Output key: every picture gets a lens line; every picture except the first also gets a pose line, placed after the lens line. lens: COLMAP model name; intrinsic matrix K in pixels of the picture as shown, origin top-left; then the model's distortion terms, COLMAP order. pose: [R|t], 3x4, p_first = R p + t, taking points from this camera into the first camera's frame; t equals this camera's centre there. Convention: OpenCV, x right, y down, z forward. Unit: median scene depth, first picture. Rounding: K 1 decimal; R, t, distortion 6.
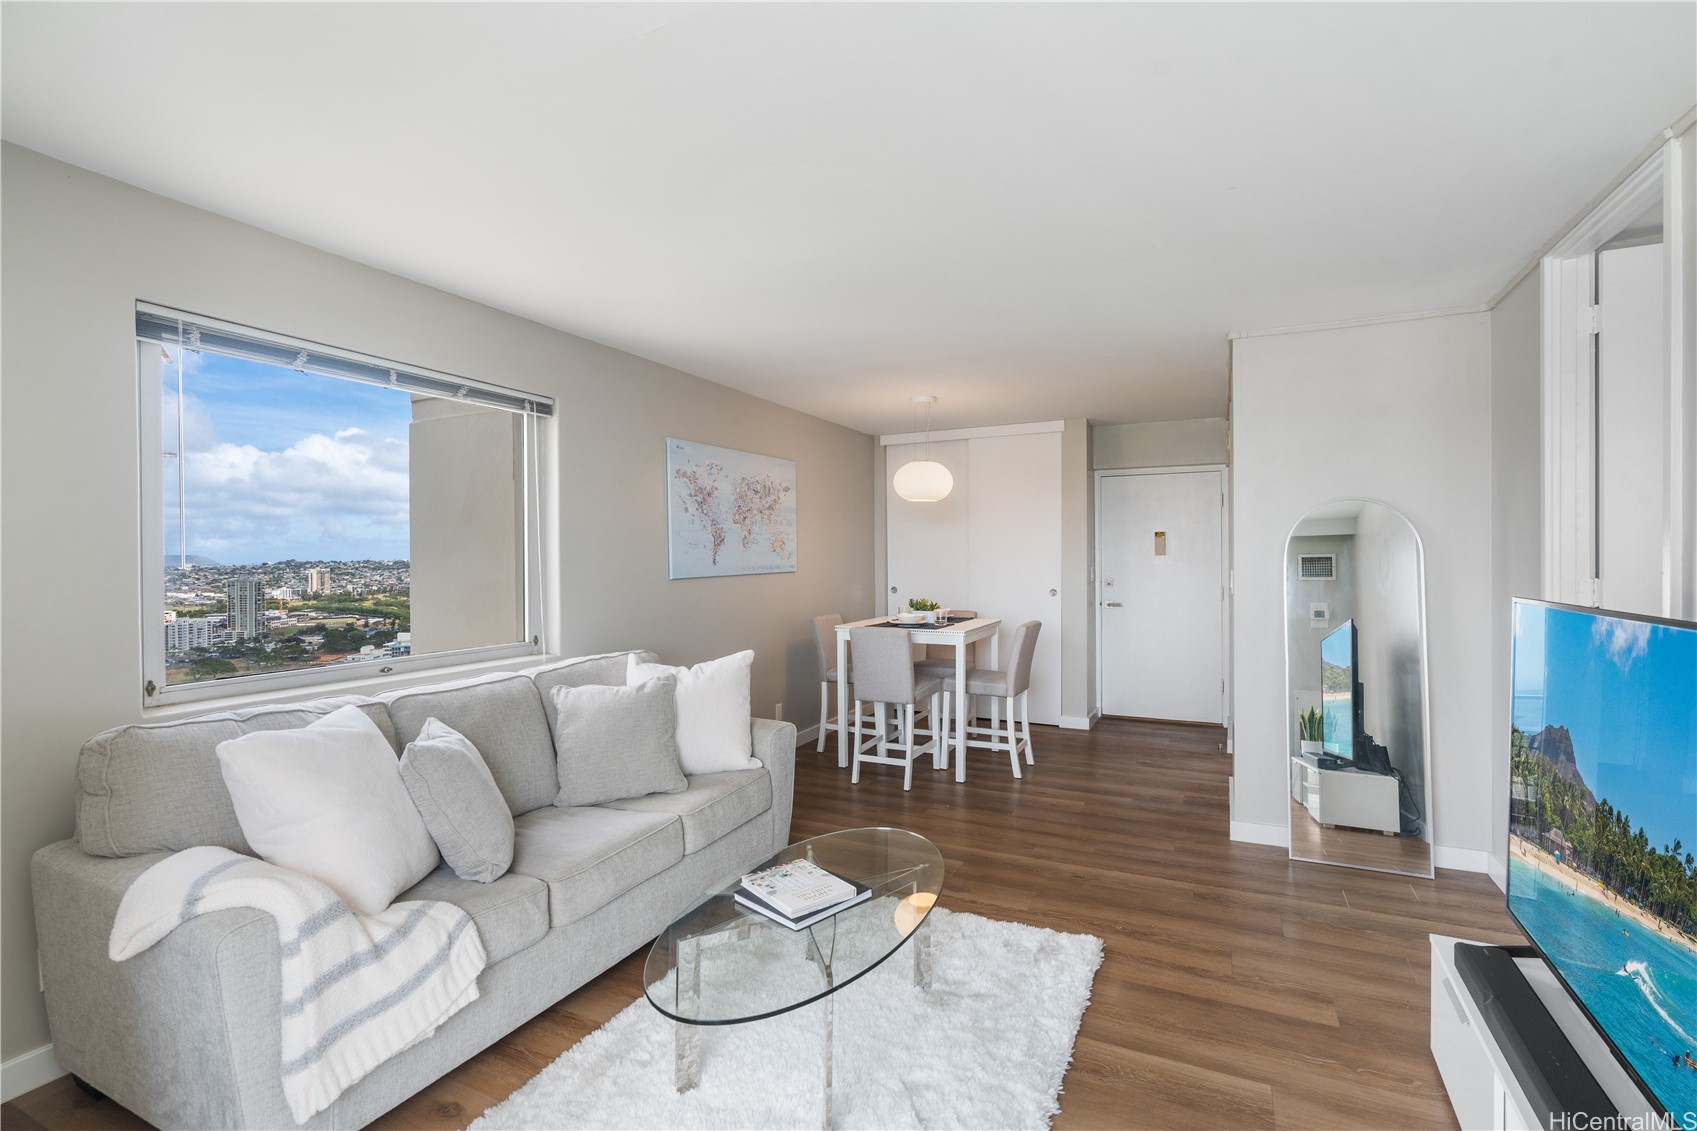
lens RADIAL K [[766.1, 0, 847.0], [0, 766.1, 558.9], [0, 0, 1]] dist [-0.011718, 0.005377]
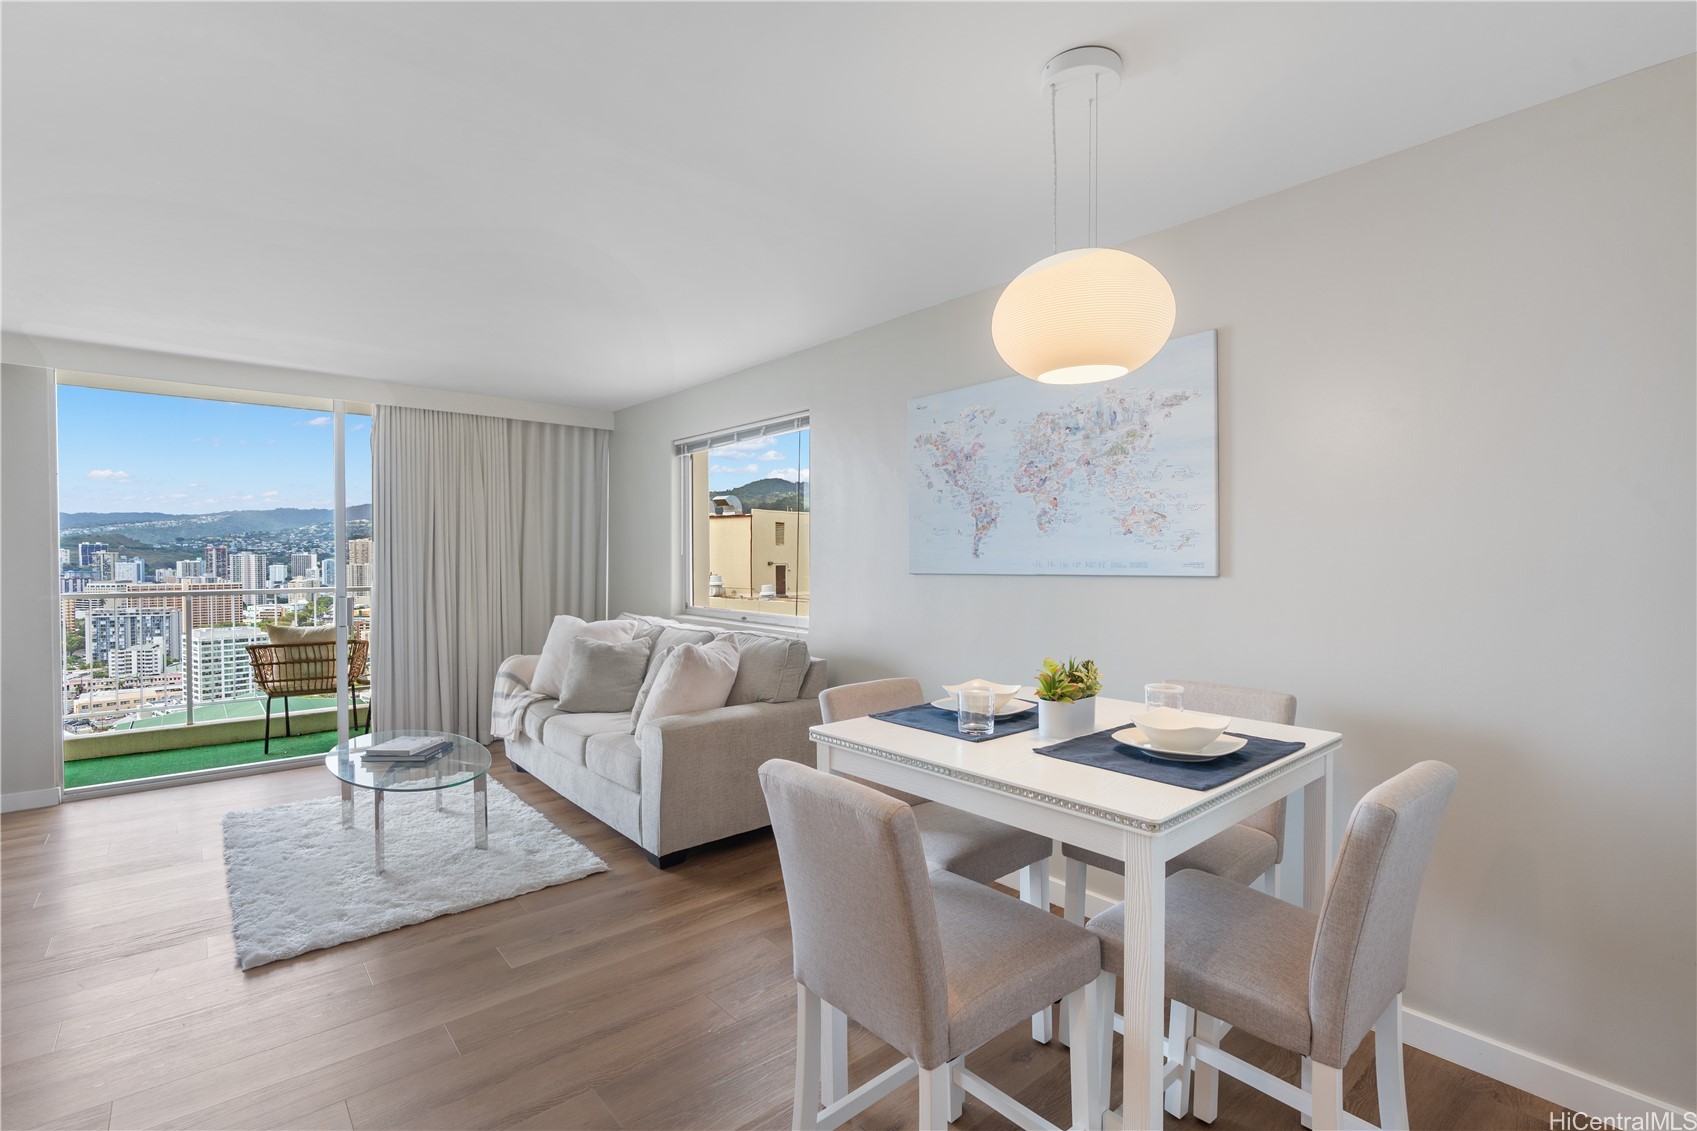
lens RADIAL K [[766.1, 0, 846.0], [0, 766.1, 570.5], [0, 0, 1]] dist [-0.011718, 0.005377]
pose [[-0.393274, 0.024273, -0.919101, 0.537019], [0.001164, 0.999664, 0.025903, 0.001358], [0.919421, 0.009118, -0.393170, 1.232116]]
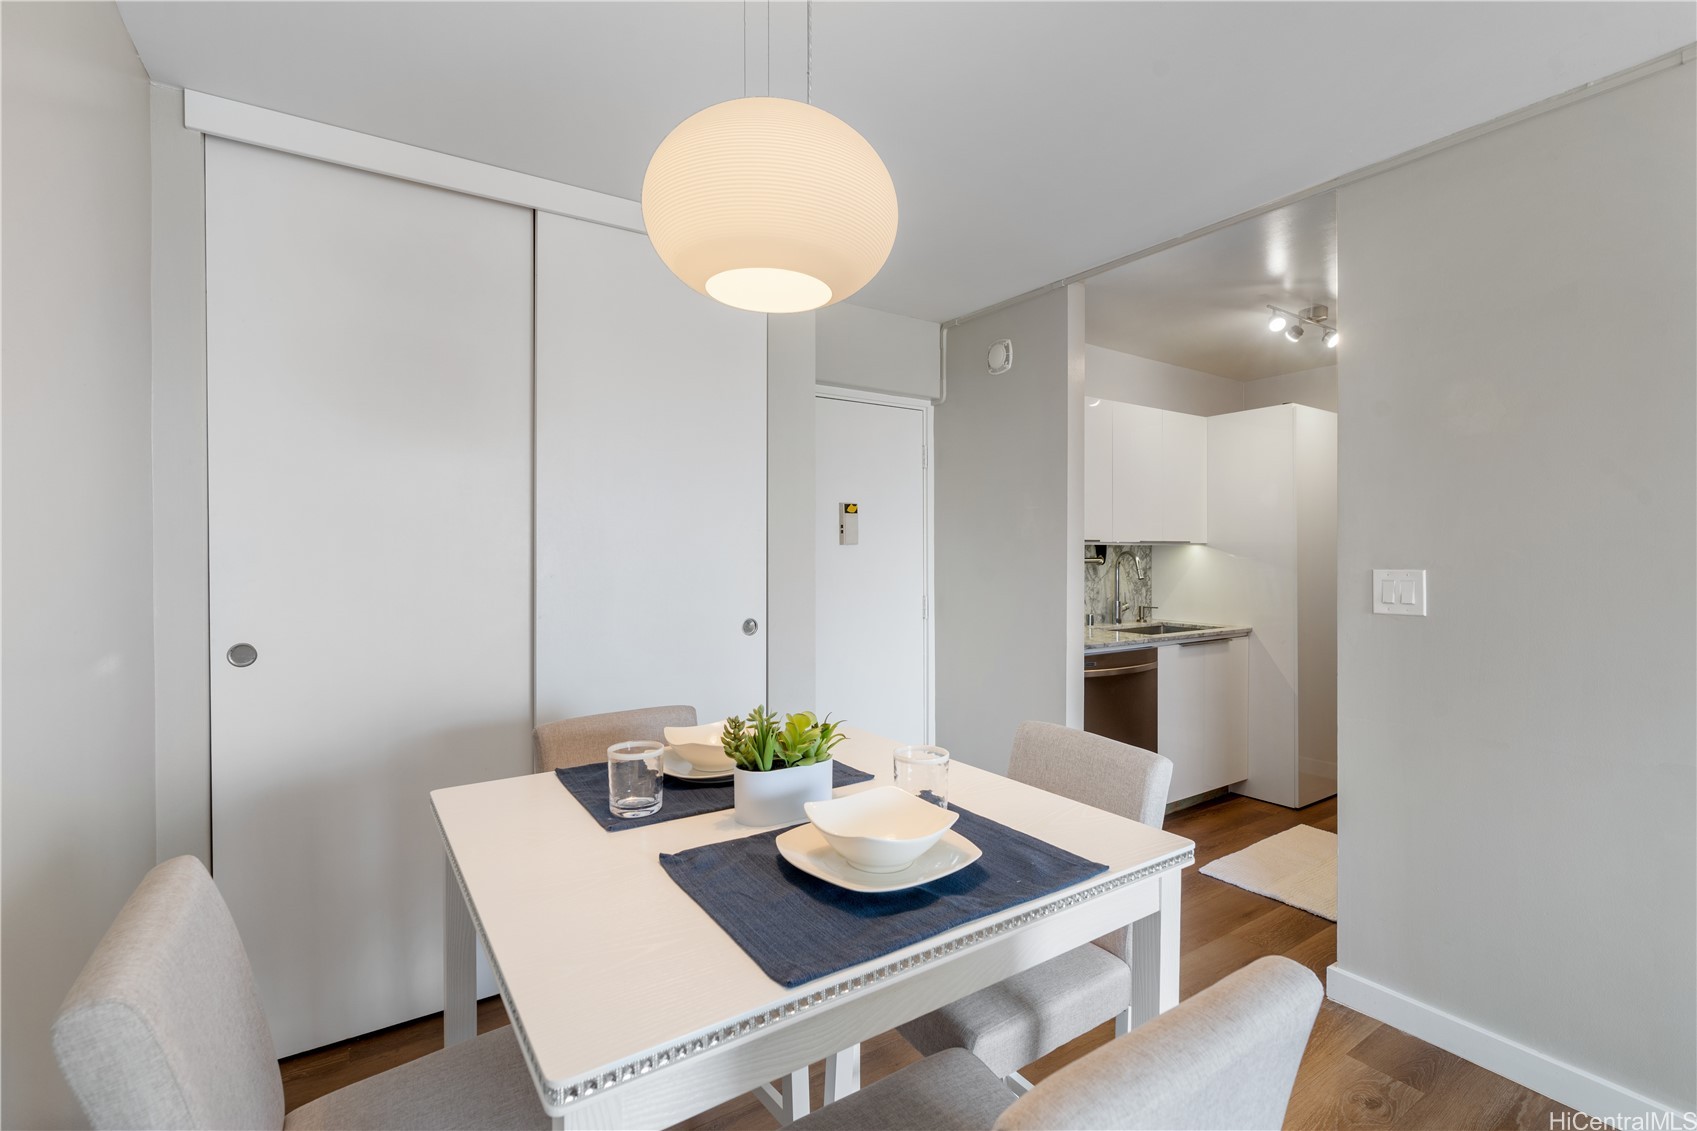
lens RADIAL K [[766.1, 0, 854.5], [0, 766.1, 562.8], [0, 0, 1]] dist [-0.011718, 0.005377]
pose [[0.495184, -0.011002, 0.868718, -0.113611], [-0.002776, 0.999895, 0.014246, 0.001120], [-0.868783, -0.009466, 0.495102, 1.020553]]
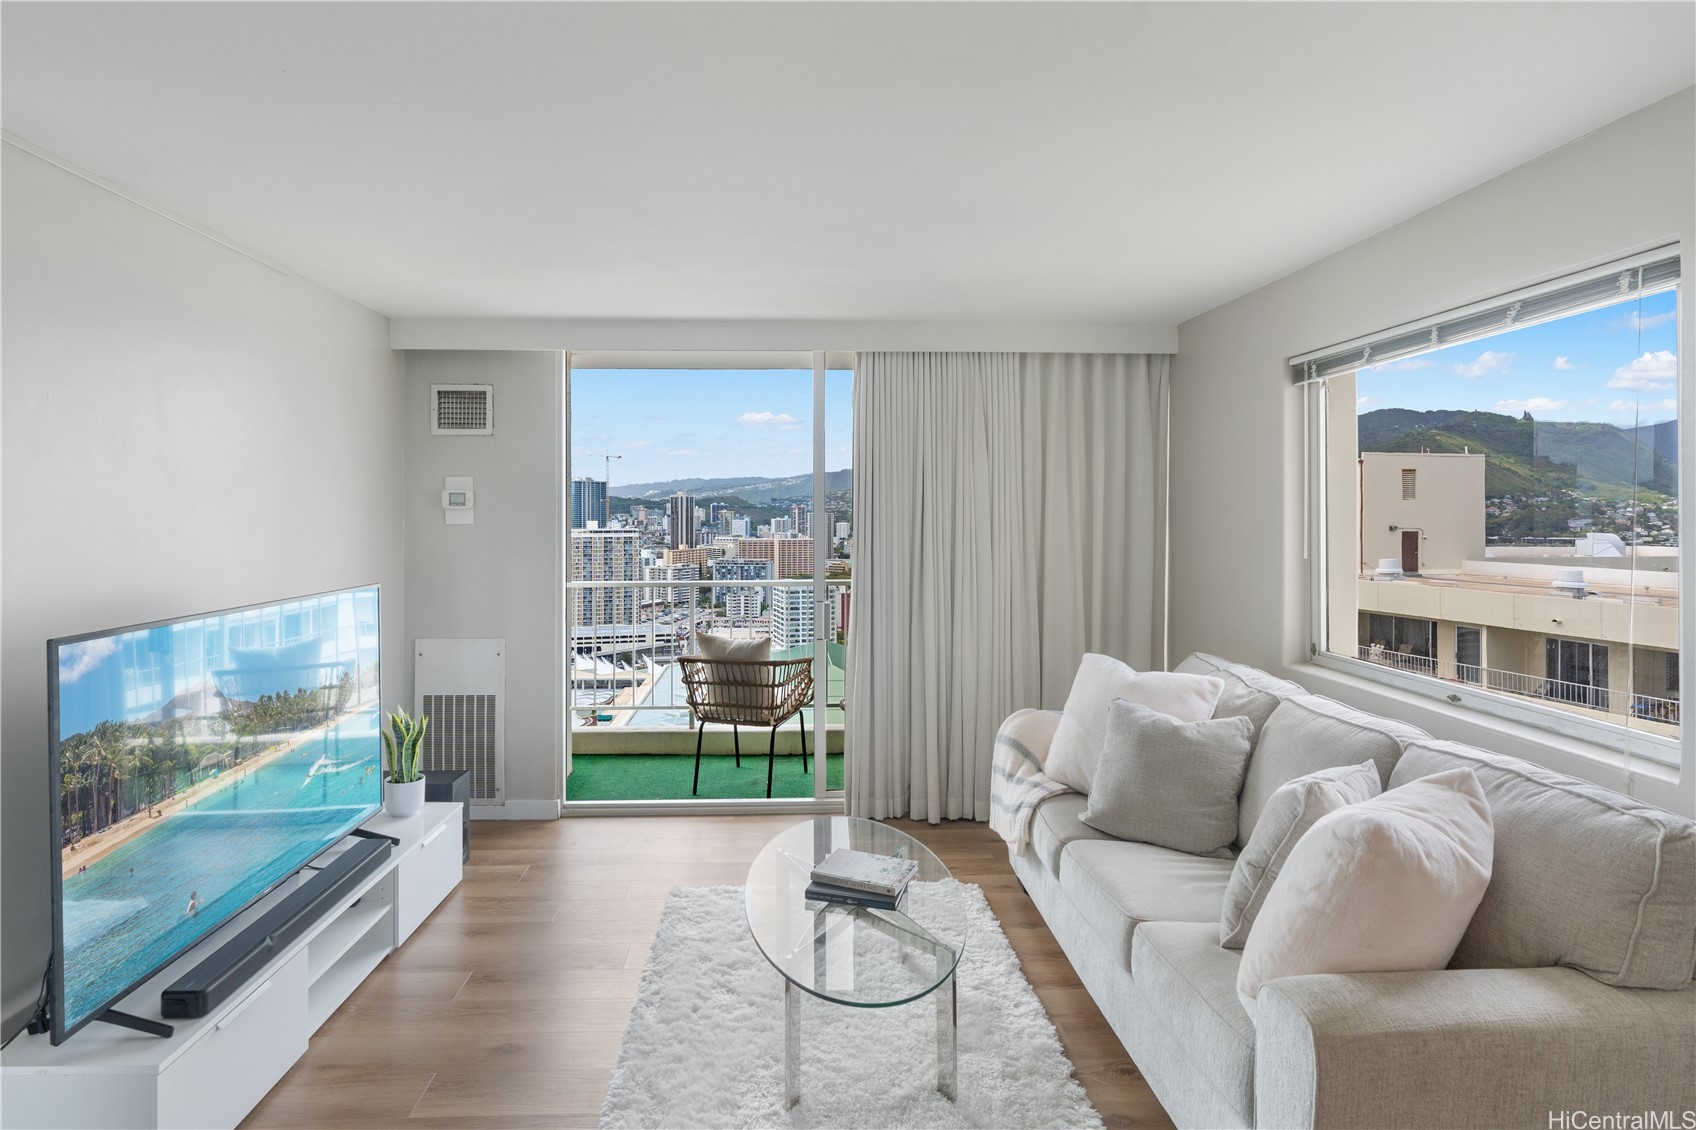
lens RADIAL K [[885.9, 0, 811.8], [0, 885.9, 512.6], [0, 0, 1]] dist [-0.011725, 0.004390]
pose [[-0.881259, 0.006504, -0.472589, 0.284643], [0.006095, 0.999979, 0.002396, -0.037459], [0.472595, -0.000769, -0.881280, 1.003194]]
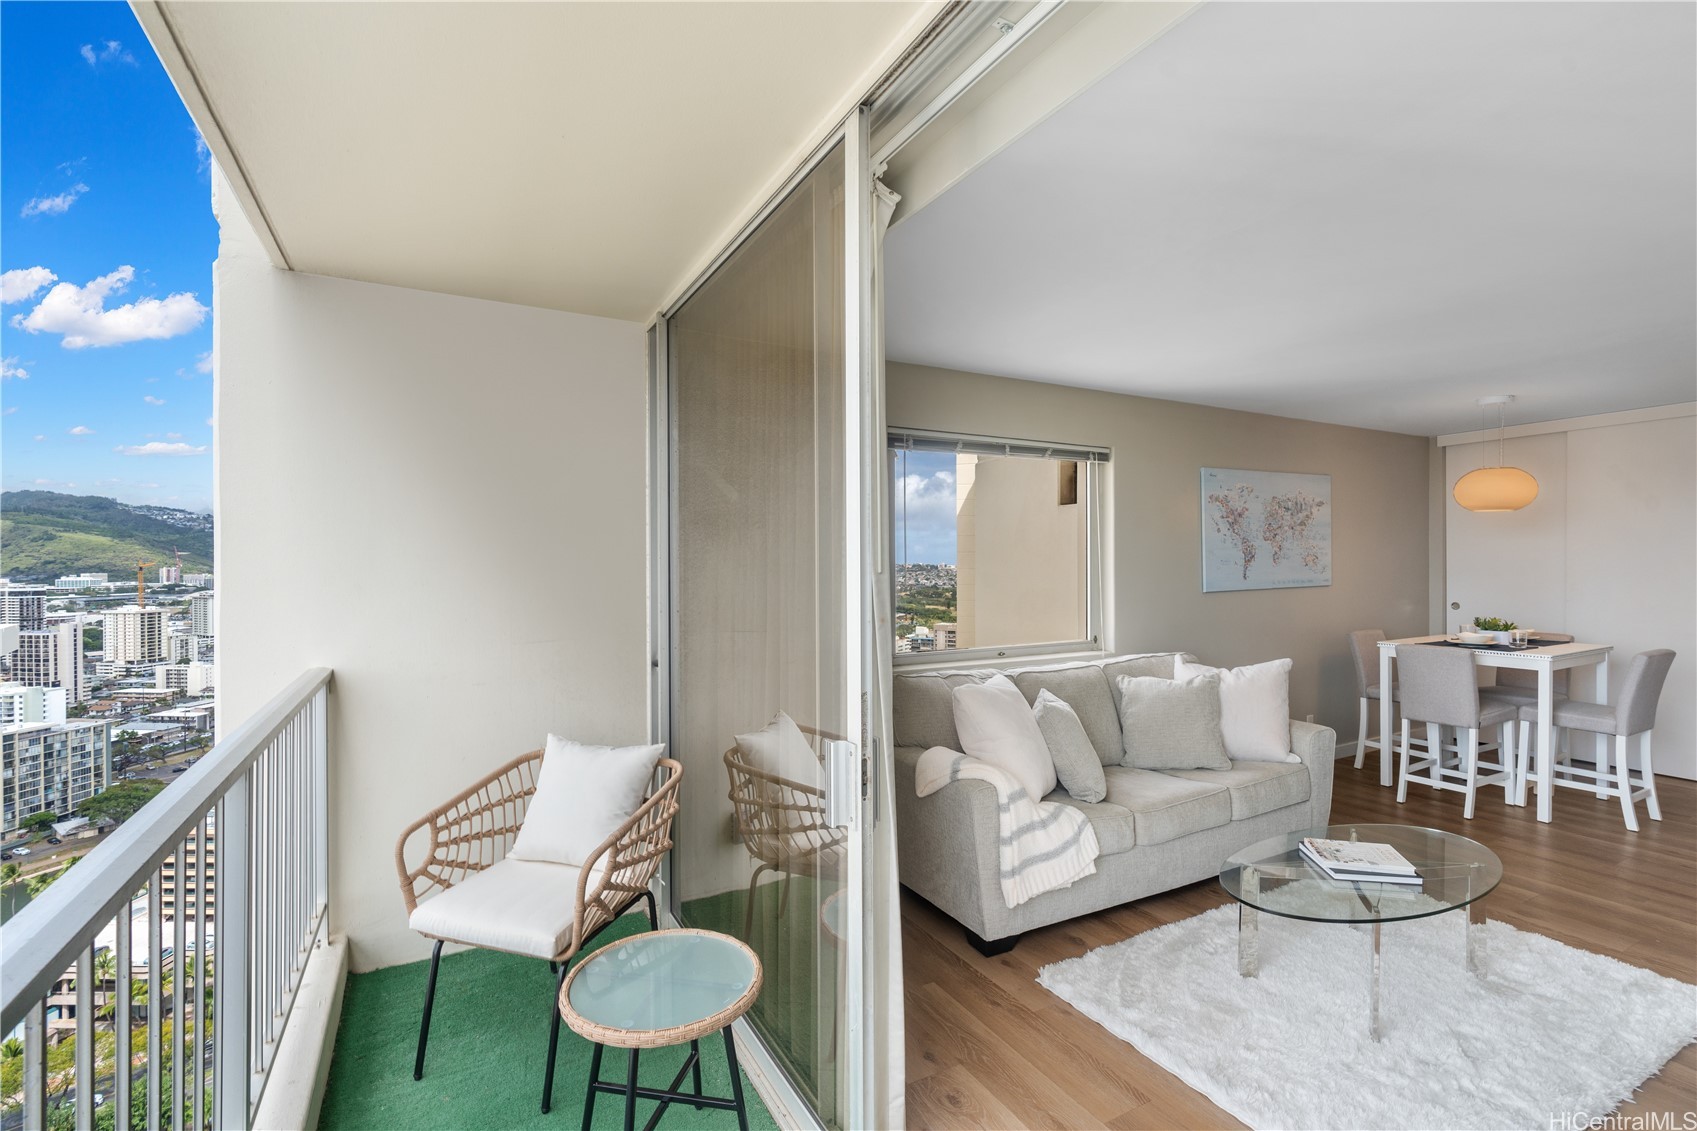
lens RADIAL K [[766.1, 0, 851.3], [0, 766.1, 572.2], [0, 0, 1]] dist [-0.011718, 0.005377]
pose [[0.817170, 0.007050, -0.576354, -0.004570], [0.000203, 0.999922, 0.012519, -0.017153], [0.576397, -0.010348, 0.817104, -0.222272]]
